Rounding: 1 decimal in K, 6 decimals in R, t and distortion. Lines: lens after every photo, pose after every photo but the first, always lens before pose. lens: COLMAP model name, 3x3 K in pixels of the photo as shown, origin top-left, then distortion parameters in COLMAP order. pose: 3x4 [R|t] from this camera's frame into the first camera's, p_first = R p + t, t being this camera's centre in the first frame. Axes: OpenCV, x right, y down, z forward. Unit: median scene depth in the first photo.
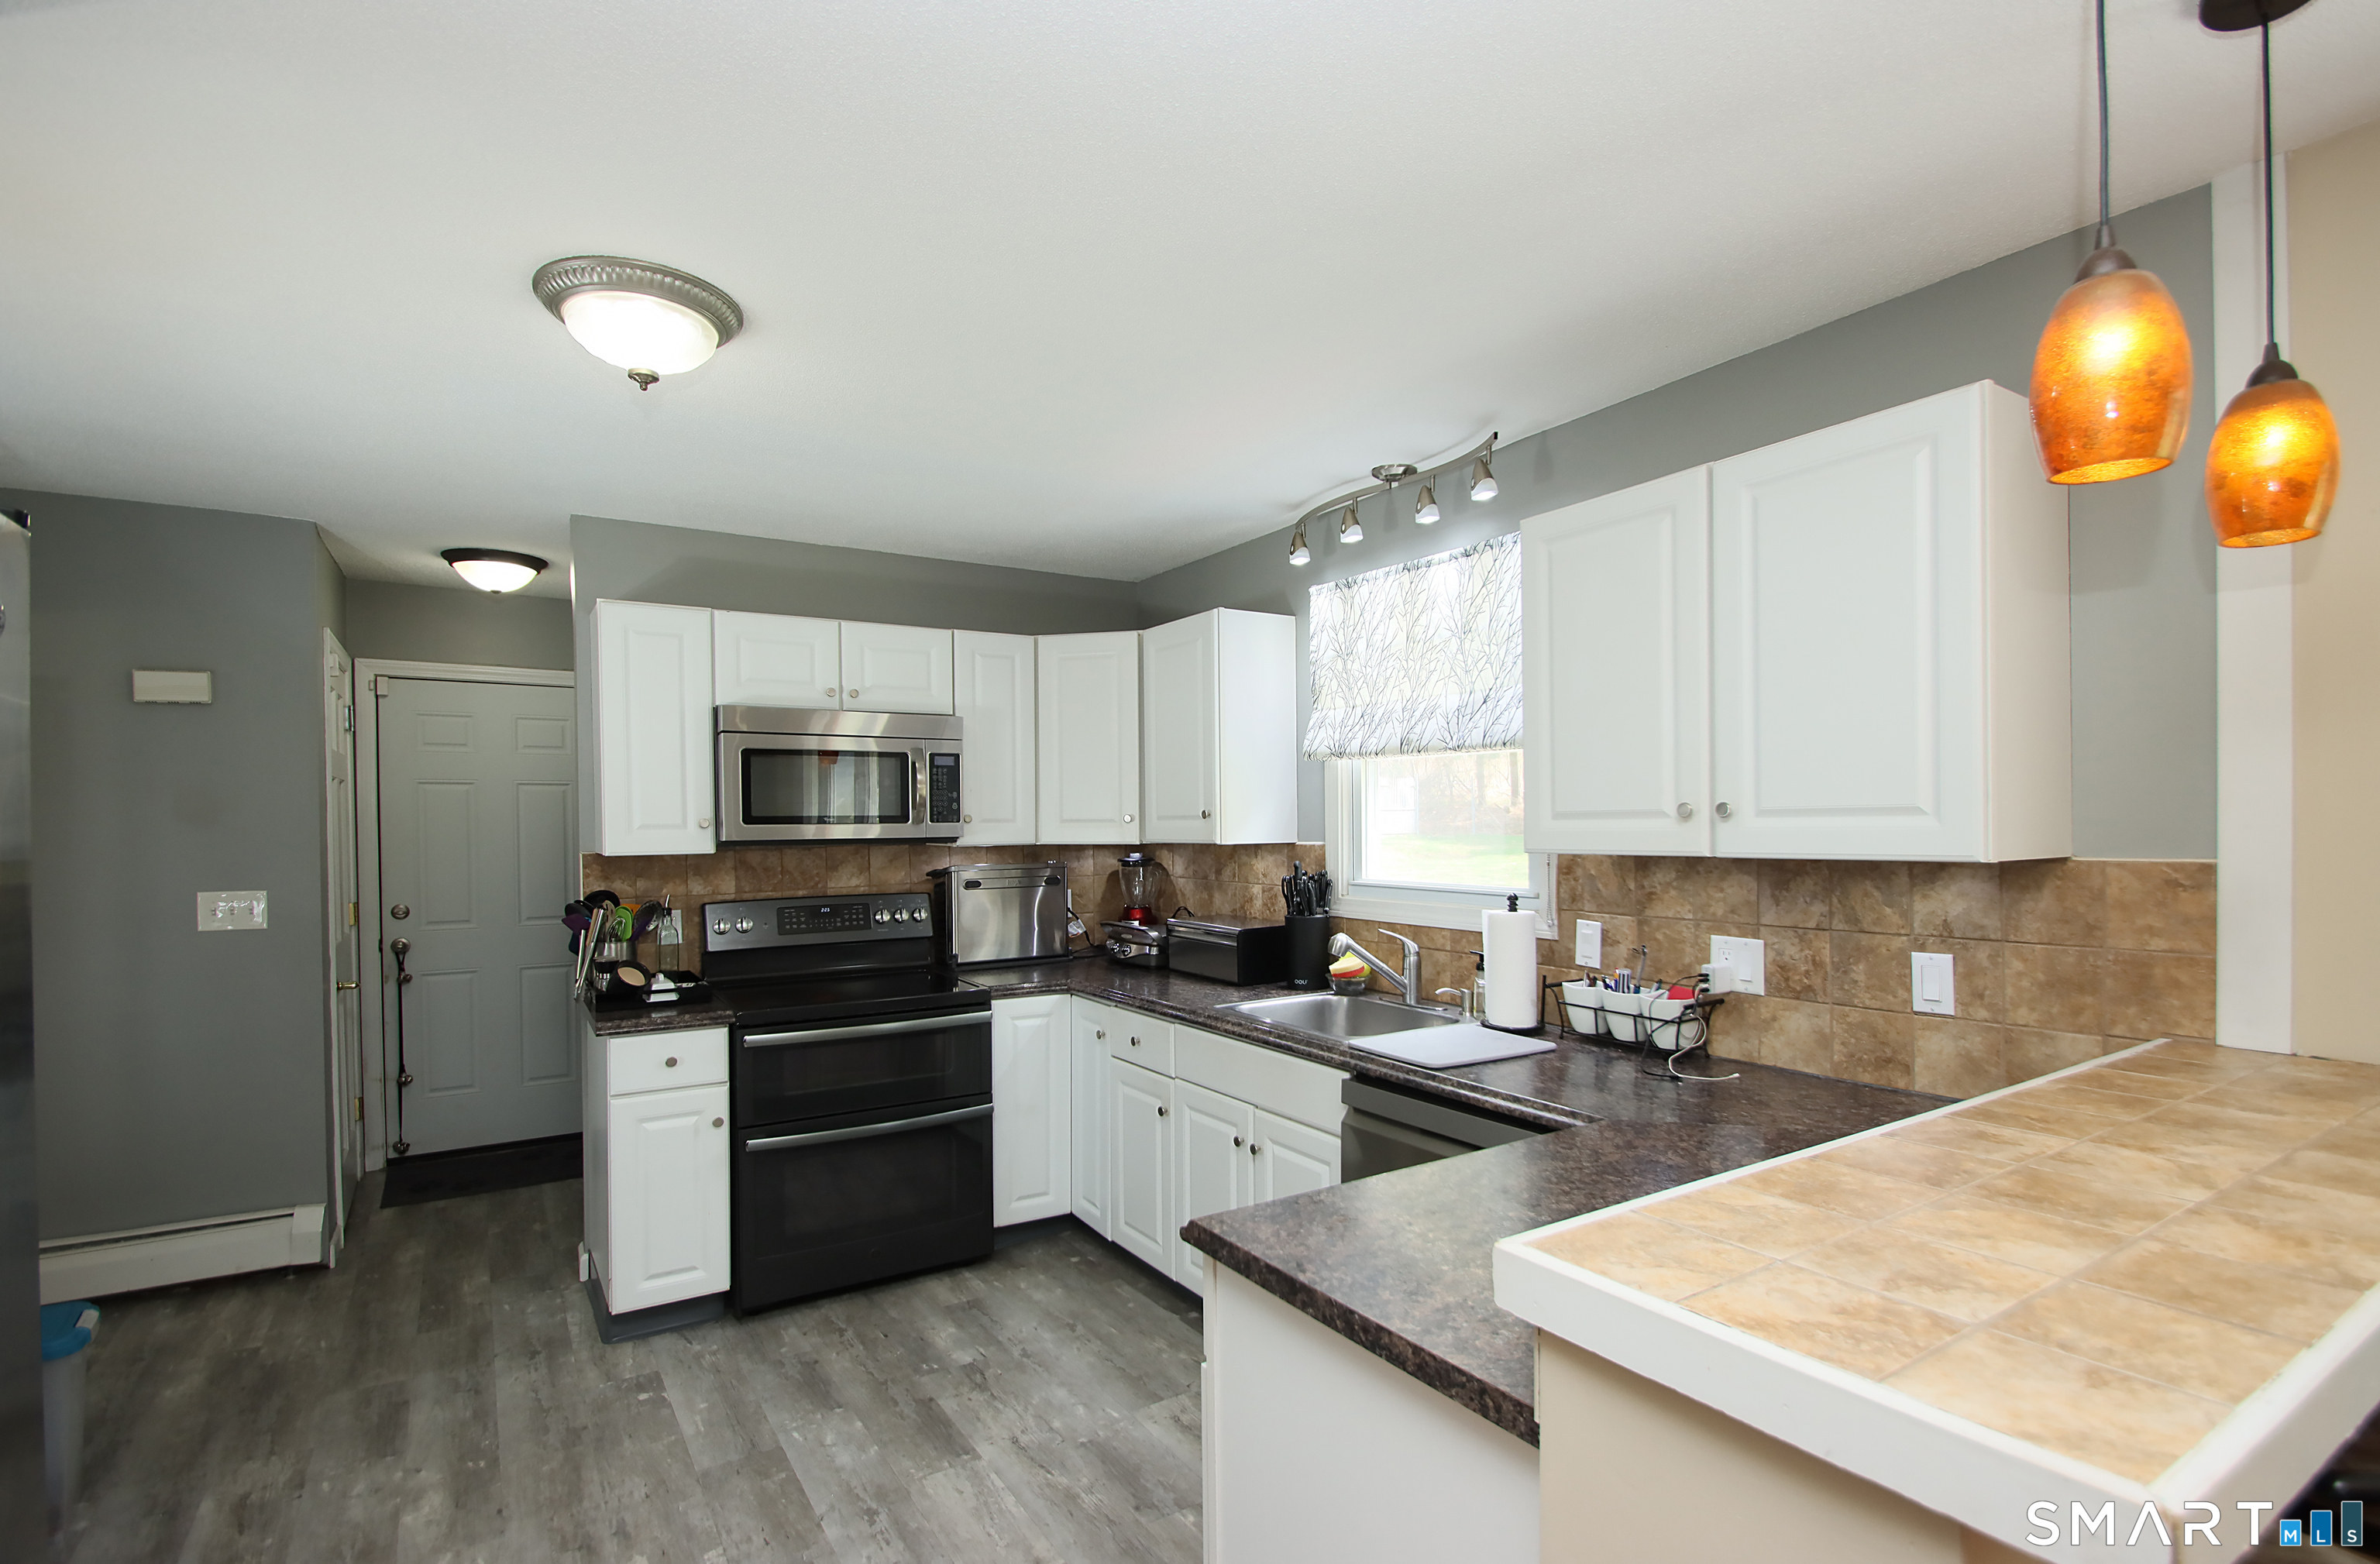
lens RADIAL K [[1086.5, 0, 1203.0], [0, 1086.5, 806.4], [0, 0, 1]] dist [0.010097, -0.012389]
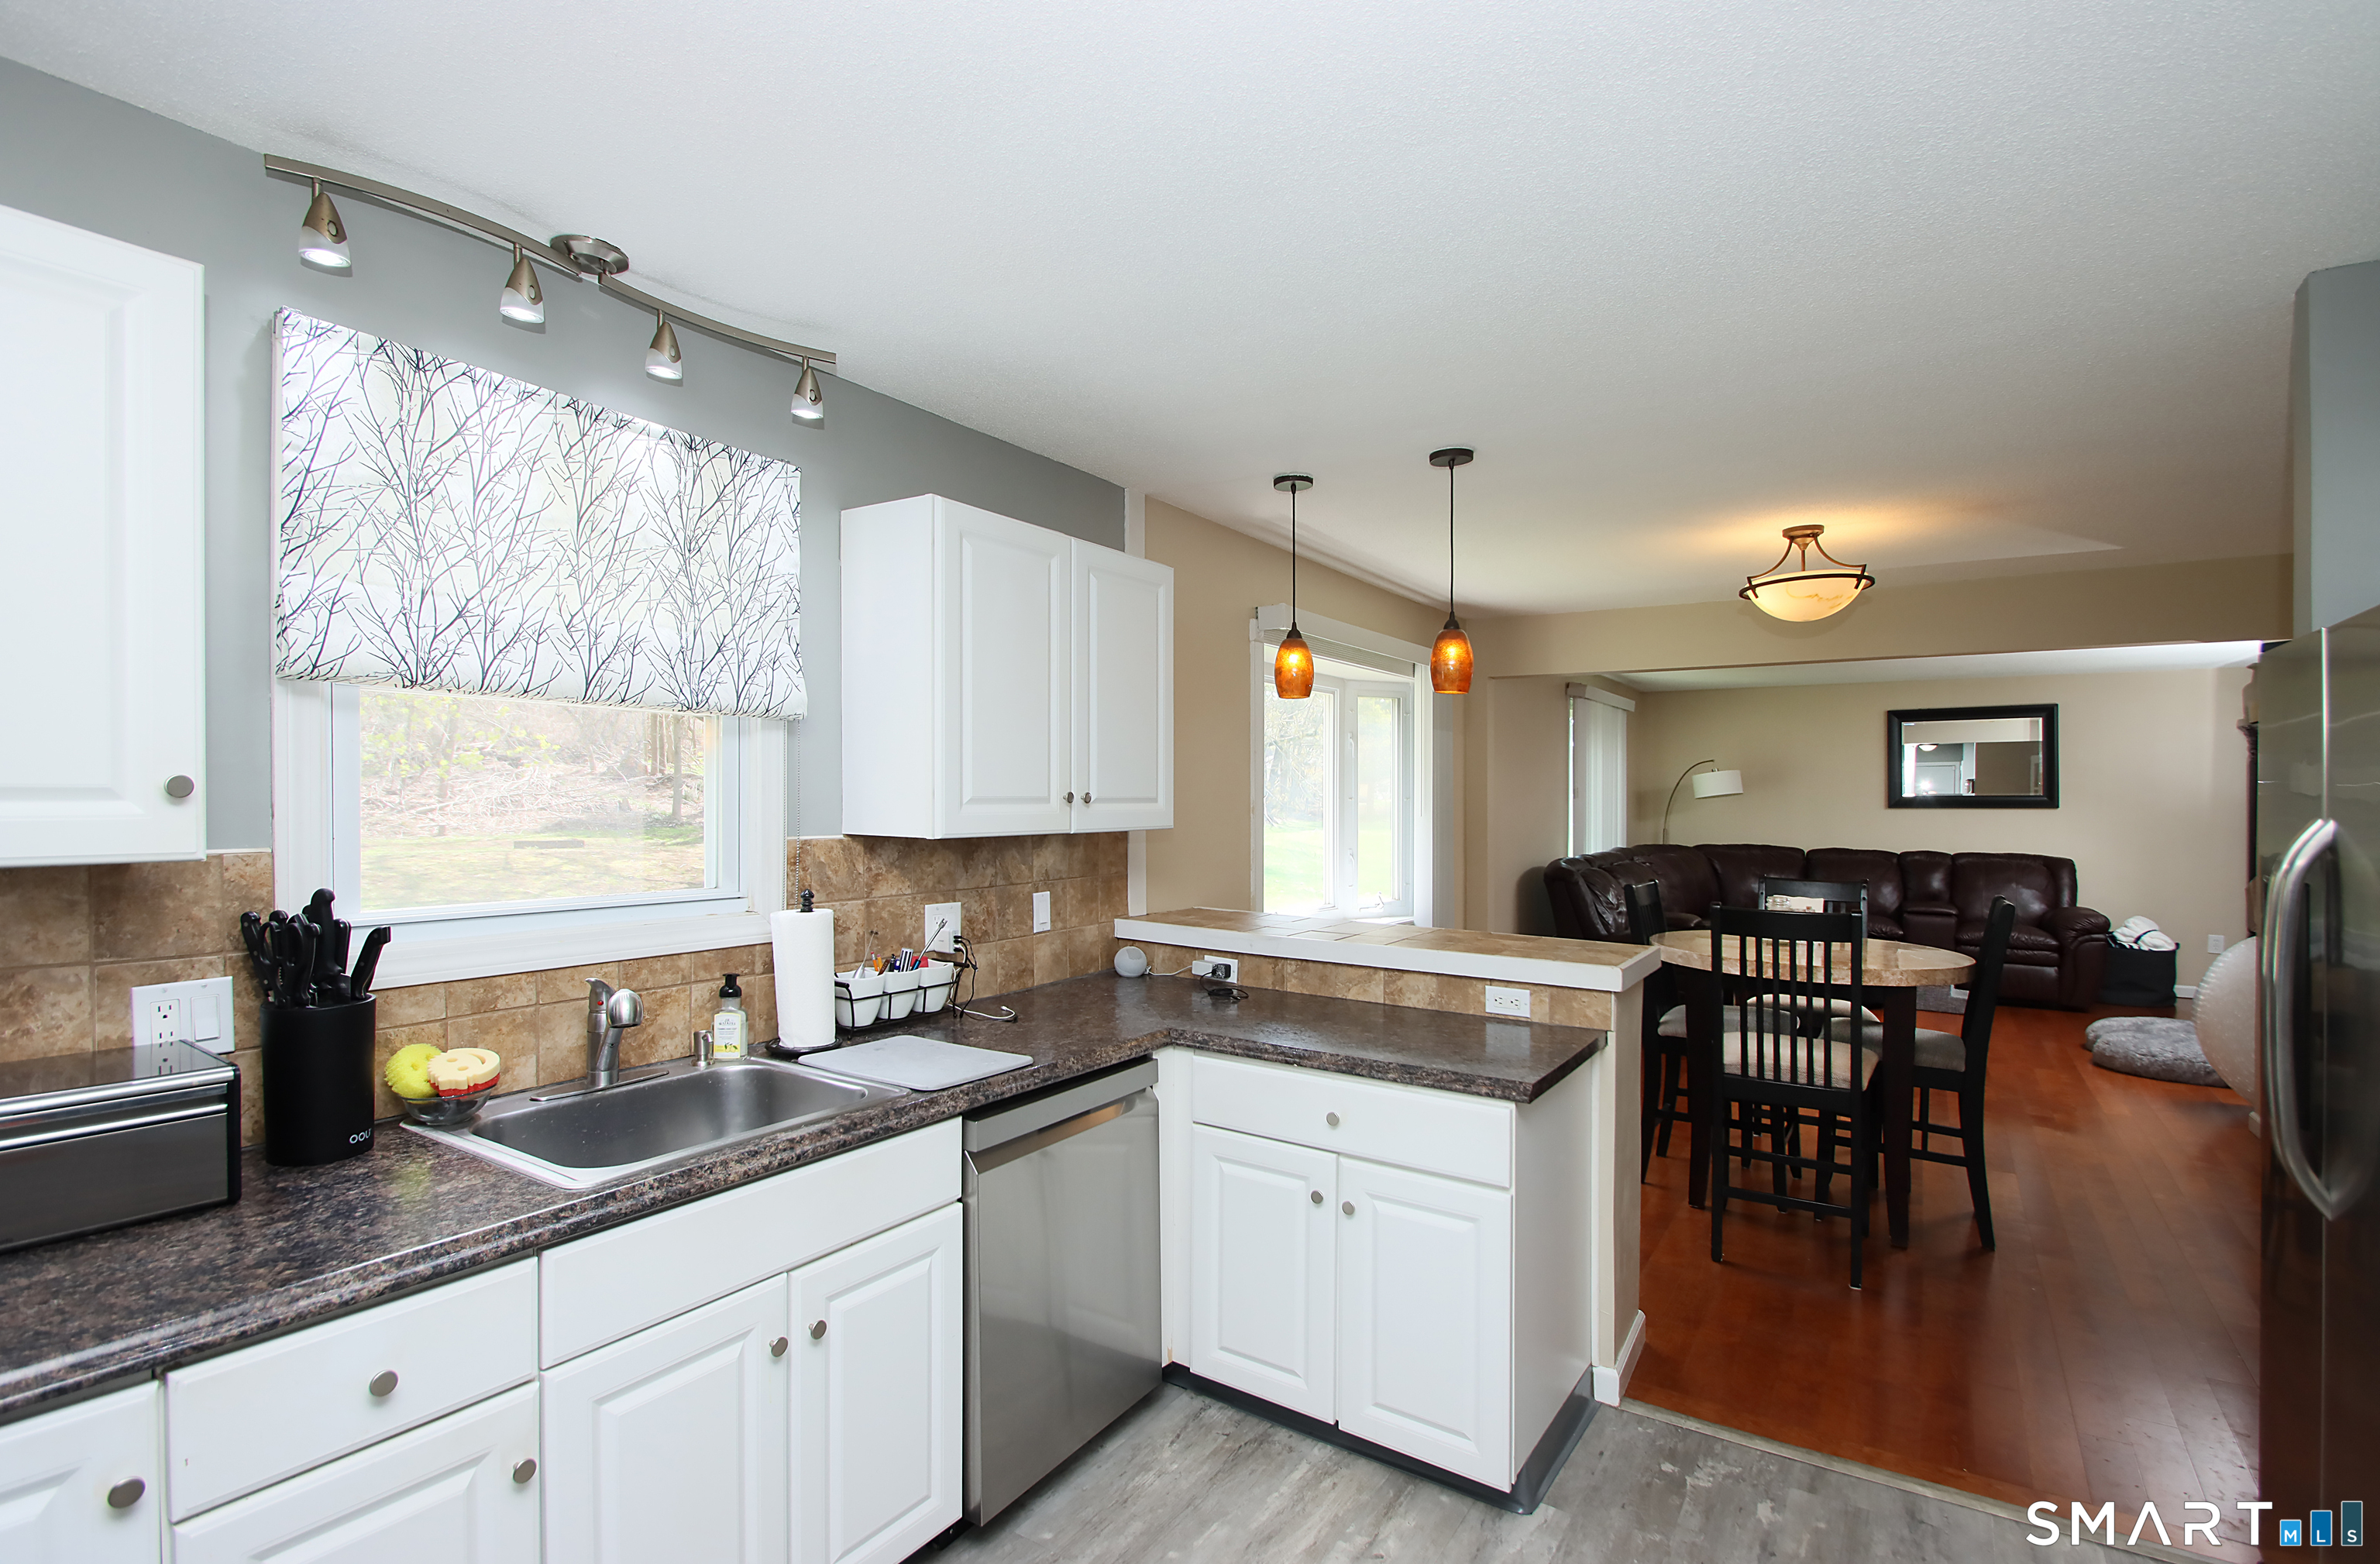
lens RADIAL K [[1086.5, 0, 1192.6], [0, 1086.5, 794.2], [0, 0, 1]] dist [0.010097, -0.012389]
pose [[-0.382647, 0.012994, 0.923803, -0.508292], [-0.010631, 0.999773, -0.018466, 0.014263], [-0.923834, -0.016887, -0.382422, 0.857162]]
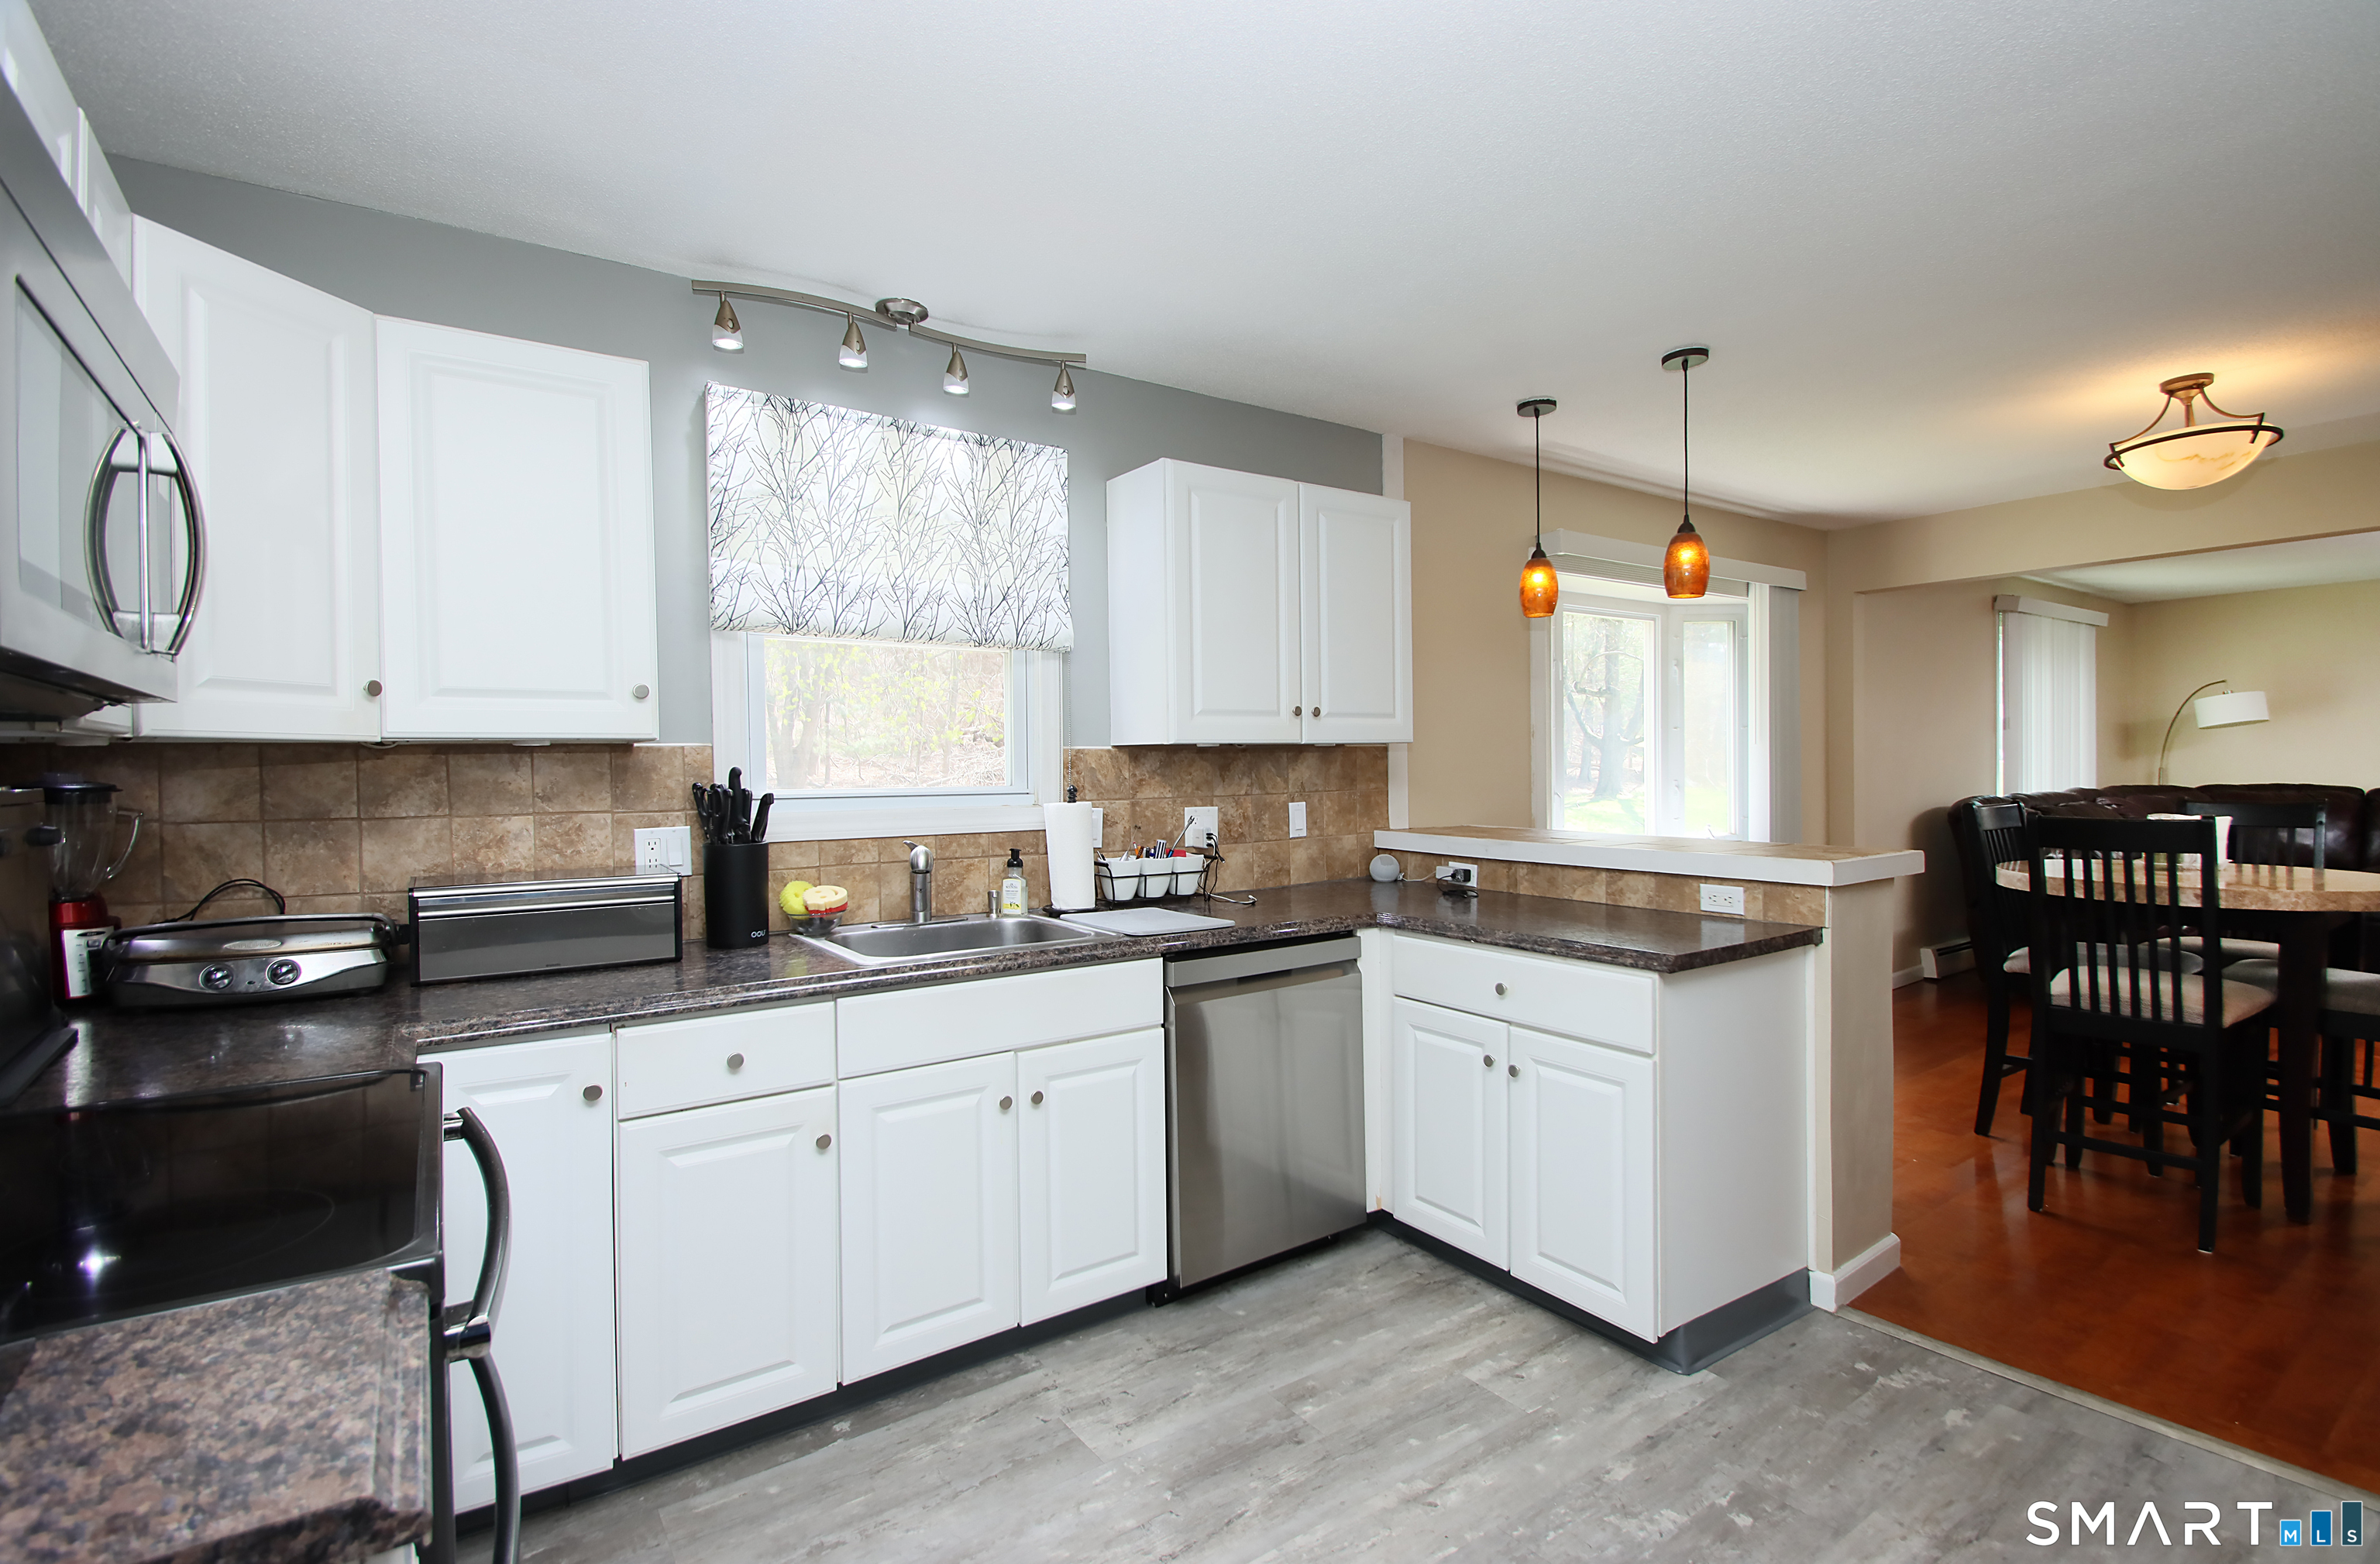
lens RADIAL K [[1086.5, 0, 1201.8], [0, 1086.5, 769.7], [0, 0, 1]] dist [0.010097, -0.012389]
pose [[-0.018243, 0.010464, 0.999779, -0.645123], [0.002455, 0.999943, -0.010421, 0.062095], [-0.999831, 0.002264, -0.018268, 0.728889]]
